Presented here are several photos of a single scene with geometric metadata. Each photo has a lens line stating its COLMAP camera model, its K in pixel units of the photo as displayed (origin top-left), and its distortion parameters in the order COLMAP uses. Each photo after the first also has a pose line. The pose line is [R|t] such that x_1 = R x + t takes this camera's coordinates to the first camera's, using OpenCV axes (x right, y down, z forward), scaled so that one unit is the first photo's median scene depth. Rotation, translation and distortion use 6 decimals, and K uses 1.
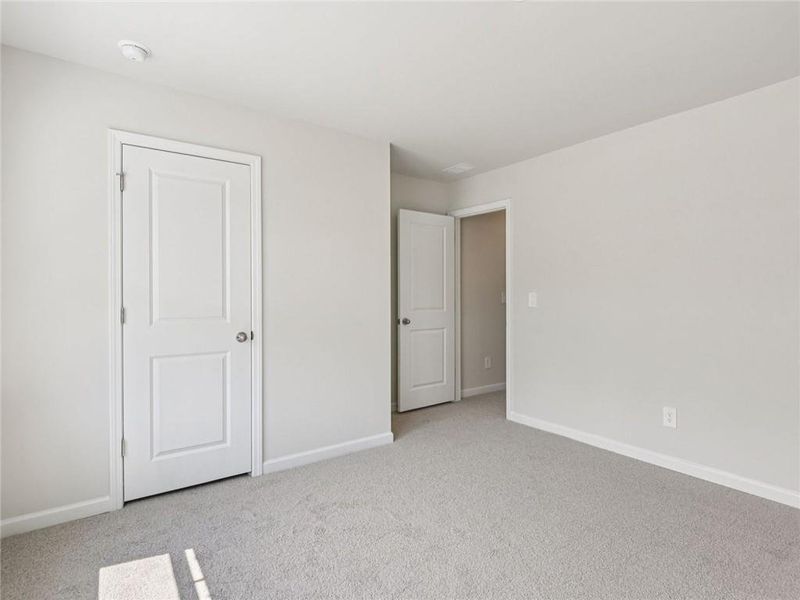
lens RADIAL K [[428.4, 0, 401.3], [0, 428.4, 295.1], [0, 0, 1]] dist [0.006156, -0.001442]
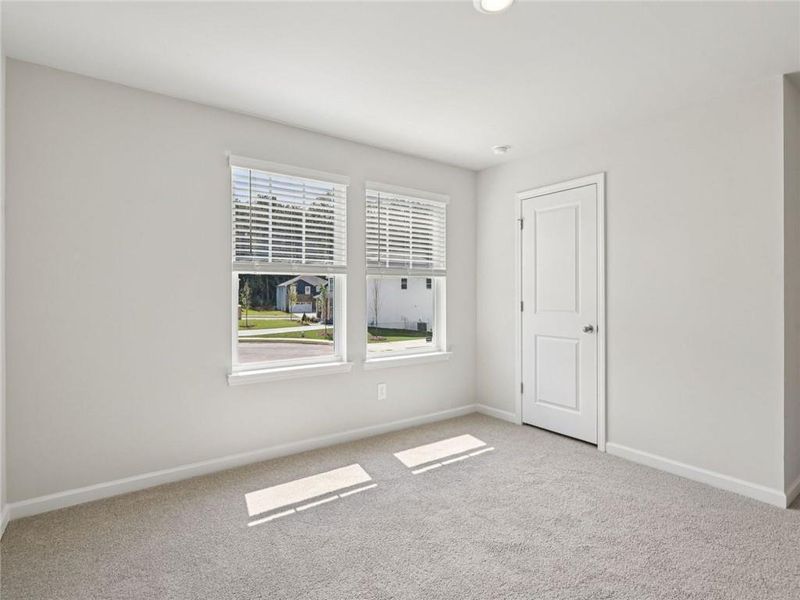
lens RADIAL K [[428.4, 0, 402.4], [0, 428.4, 300.3], [0, 0, 1]] dist [0.006156, -0.001442]
pose [[-0.002392, 0.013914, -0.999900, 0.905773], [-0.004164, 0.999894, 0.013924, 0.003371], [0.999988, 0.004197, -0.002334, 0.520710]]
